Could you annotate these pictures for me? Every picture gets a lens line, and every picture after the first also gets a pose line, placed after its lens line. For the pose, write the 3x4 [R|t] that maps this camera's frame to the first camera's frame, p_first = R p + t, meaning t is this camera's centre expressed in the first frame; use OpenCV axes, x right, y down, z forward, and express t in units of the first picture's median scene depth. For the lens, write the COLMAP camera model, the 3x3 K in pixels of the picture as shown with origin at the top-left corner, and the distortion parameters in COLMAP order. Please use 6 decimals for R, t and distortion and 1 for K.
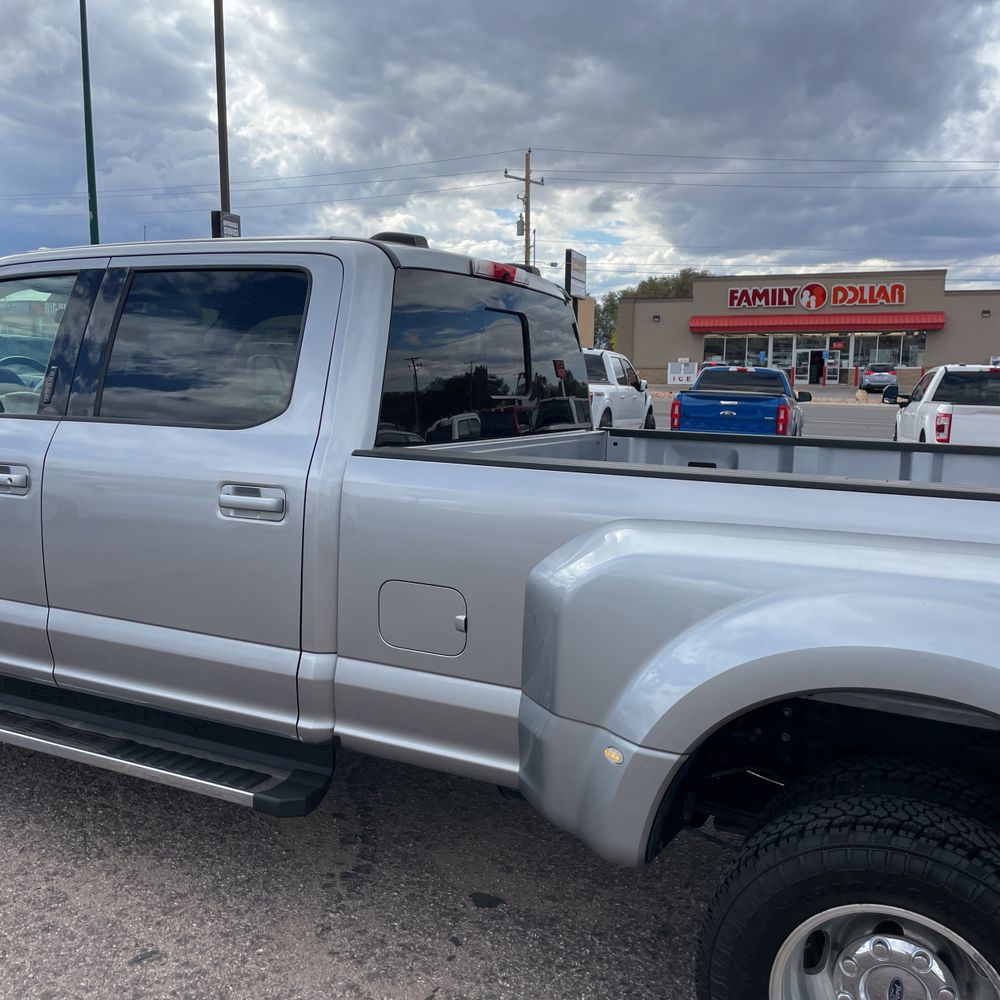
lens RADIAL K [[1024.2, 0, 501.2], [0, 1024.2, 516.1], [0, 0, 1]] dist [0.078524, -0.111642]
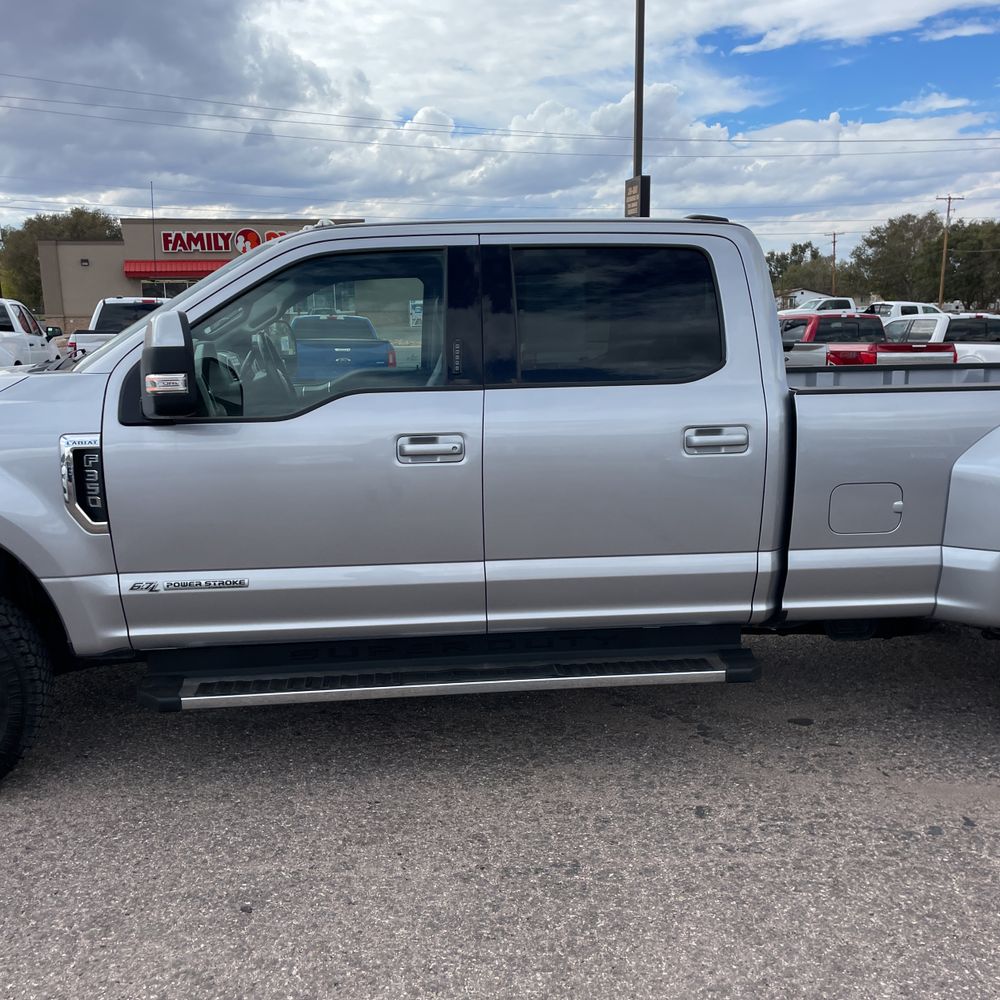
lens RADIAL K [[1024.2, 0, 501.2], [0, 1024.2, 516.1], [0, 0, 1]] dist [0.078524, -0.111642]
pose [[0.826328, -0.131150, 0.547706, -0.999262], [0.102109, 0.991278, 0.083312, -0.047030], [-0.553855, -0.012917, 0.832513, 0.088186]]
